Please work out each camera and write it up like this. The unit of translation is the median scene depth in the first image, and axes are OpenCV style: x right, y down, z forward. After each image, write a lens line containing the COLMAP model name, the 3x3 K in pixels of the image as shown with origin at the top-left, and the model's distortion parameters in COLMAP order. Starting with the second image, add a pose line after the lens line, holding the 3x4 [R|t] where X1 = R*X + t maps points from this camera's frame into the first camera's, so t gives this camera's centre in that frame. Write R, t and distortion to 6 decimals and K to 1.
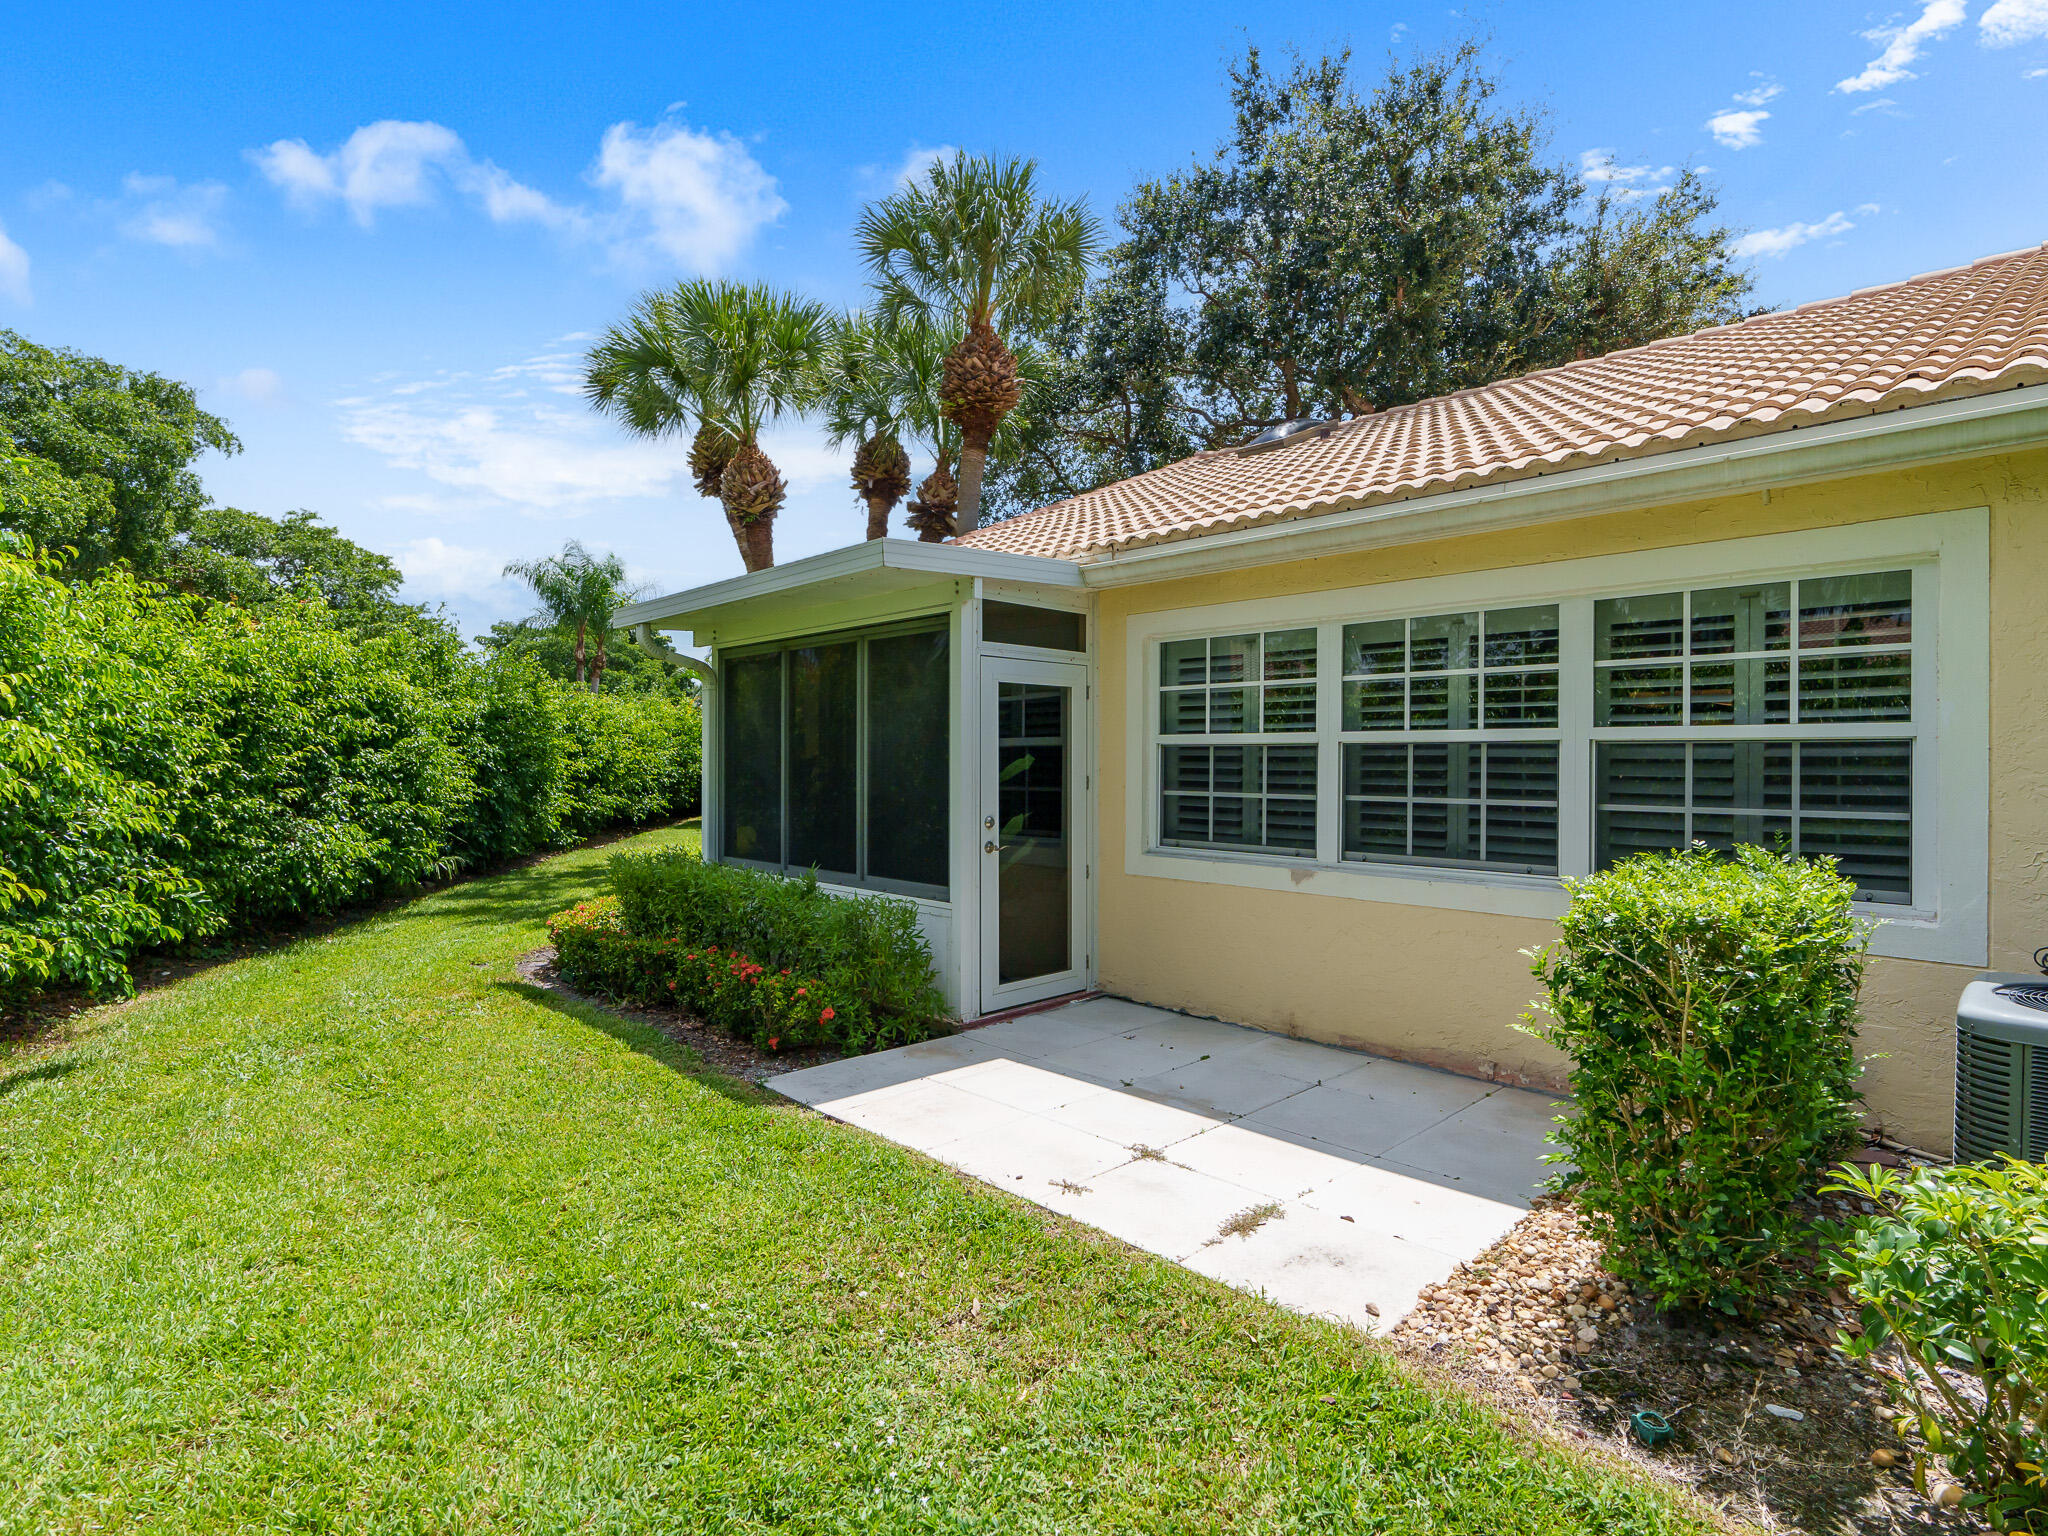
lens RADIAL K [[1016.5, 0, 1055.6], [0, 1016.5, 777.0], [0, 0, 1]] dist [-0.072091, 0.000139]
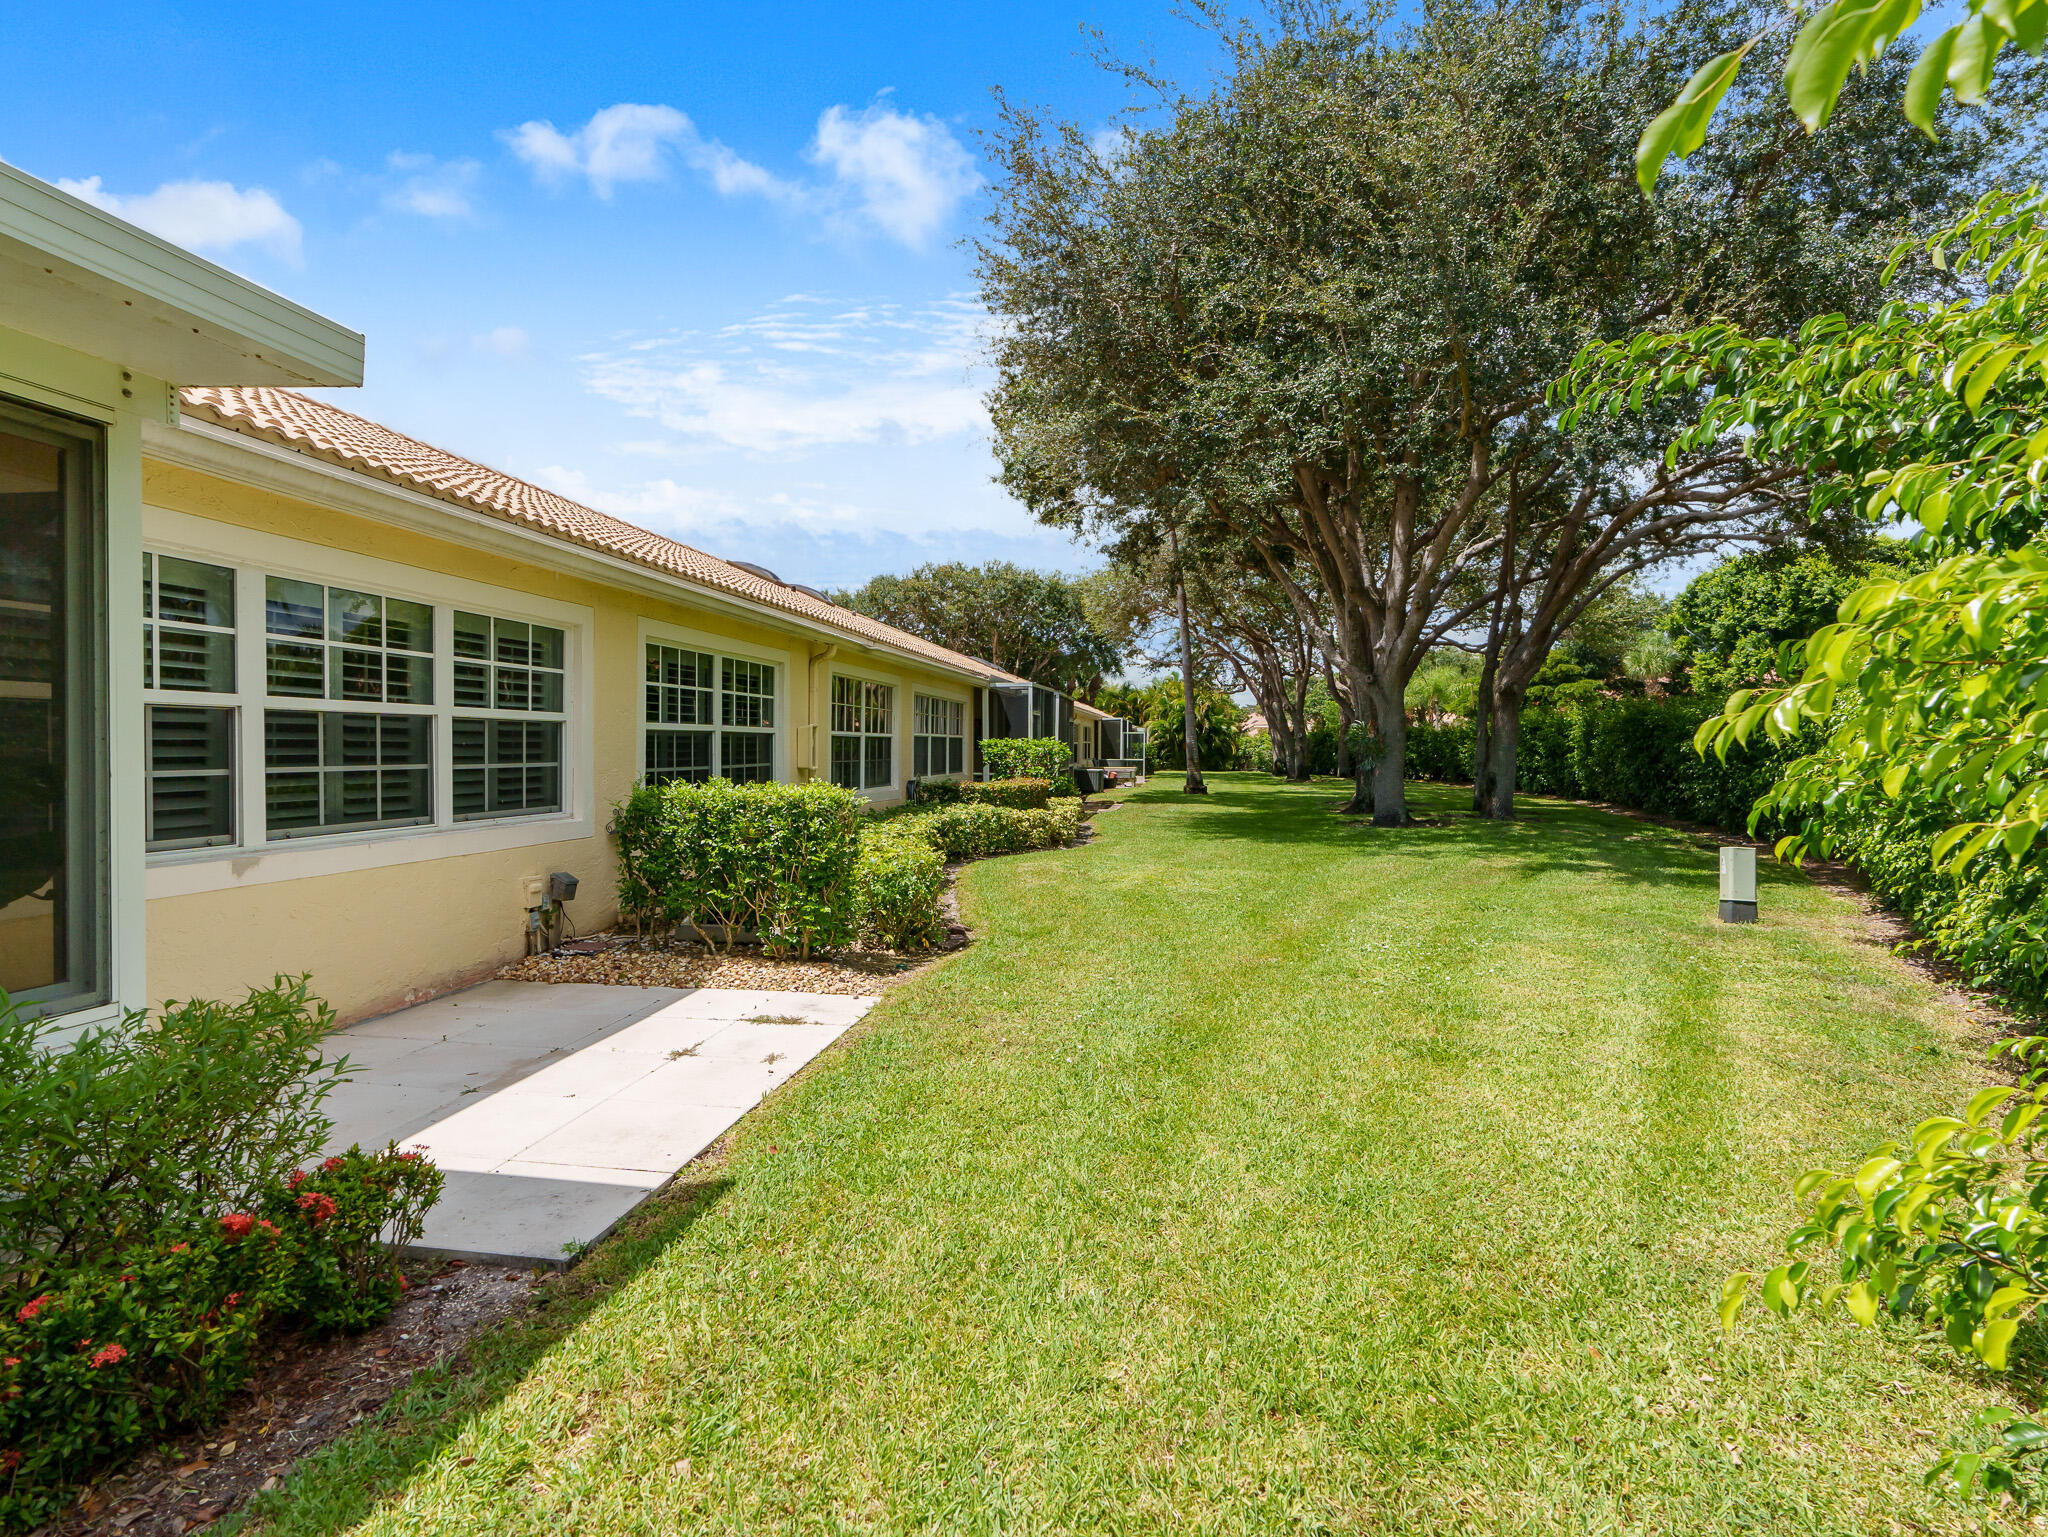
lens RADIAL K [[1031.1, 0, 1028.8], [0, 1031.1, 764.1], [0, 0, 1]] dist [0.001142, 0.000740]
pose [[-0.585751, -0.033935, 0.809780, -0.955749], [-0.016615, 0.999416, 0.029864, -0.025965], [-0.810321, 0.004039, -0.585973, 1.123057]]
